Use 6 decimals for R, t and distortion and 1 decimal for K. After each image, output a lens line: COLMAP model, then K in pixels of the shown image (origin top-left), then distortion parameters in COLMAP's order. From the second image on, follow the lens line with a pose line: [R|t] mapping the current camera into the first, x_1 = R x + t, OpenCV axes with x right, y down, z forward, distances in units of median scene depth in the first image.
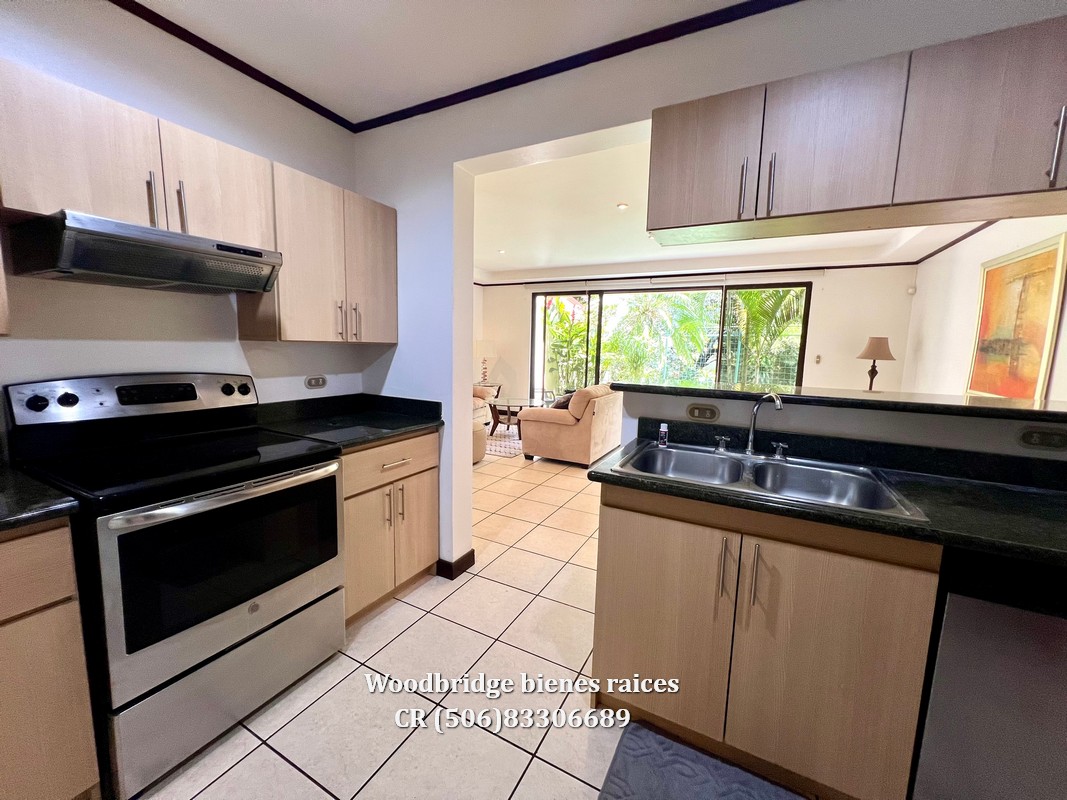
lens RADIAL K [[428.3, 0, 531.6], [0, 428.3, 396.7], [0, 0, 1]] dist [-0.000367, 0.000218]
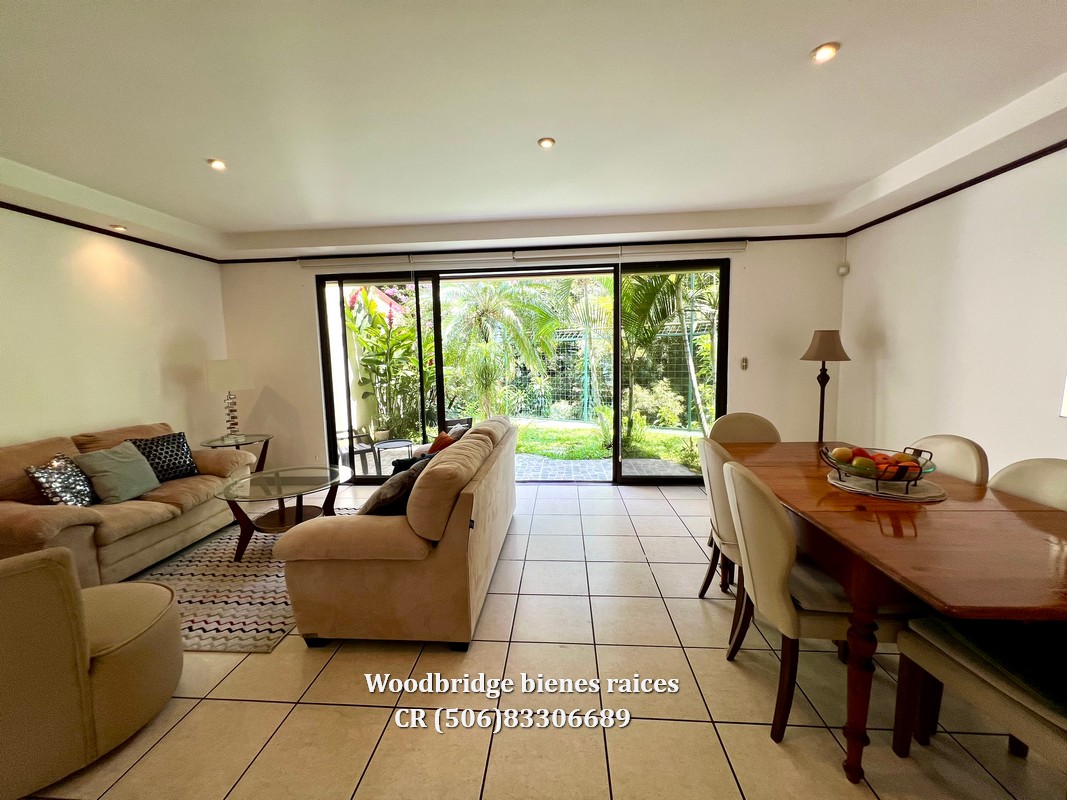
lens RADIAL K [[428.3, 0, 531.6], [0, 428.3, 396.7], [0, 0, 1]] dist [-0.000367, 0.000218]
pose [[0.914791, -0.085864, 0.394695, 0.085917], [0.094304, 0.995541, -0.001994, -0.154085], [-0.392764, 0.039045, 0.918810, 1.129015]]
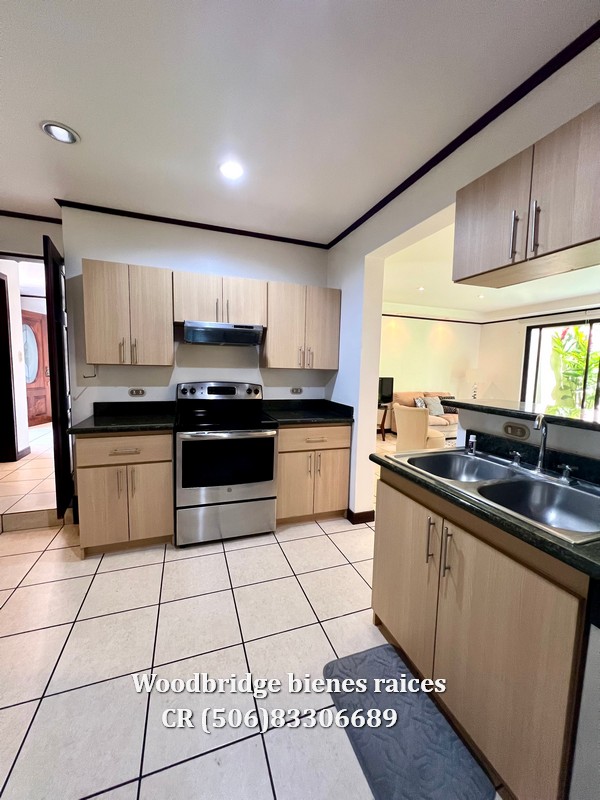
lens RADIAL K [[321.1, 0, 302.3], [0, 321.1, 396.6], [0, 0, 1]] dist [-0.000367, 0.000218]
pose [[0.746078, 0.057125, -0.663404, 0.425104], [-0.087800, 0.996054, -0.012972, 0.006531], [0.660045, 0.067925, 0.748149, -0.005129]]
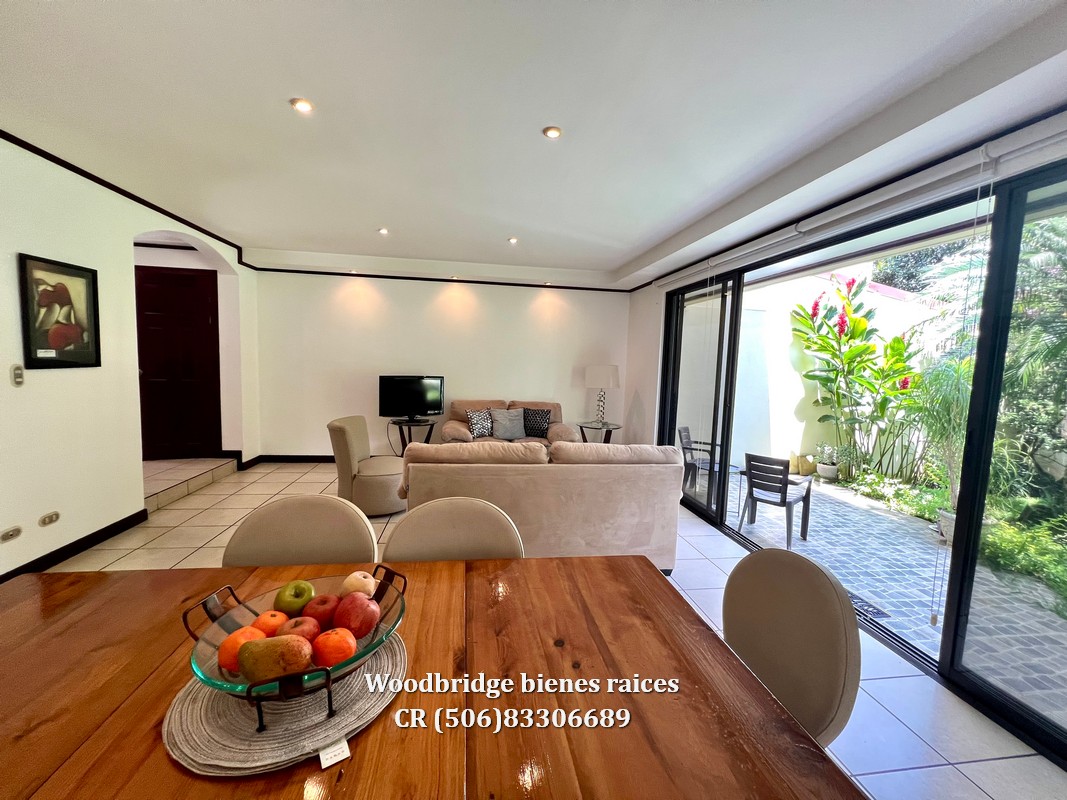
lens RADIAL K [[428.3, 0, 531.6], [0, 428.3, 396.7], [0, 0, 1]] dist [-0.000367, 0.000218]
pose [[0.593048, 0.061423, -0.802821, 1.343202], [-0.117185, 0.993054, -0.010588, -0.181069], [0.796594, 0.100358, 0.596127, 1.515003]]
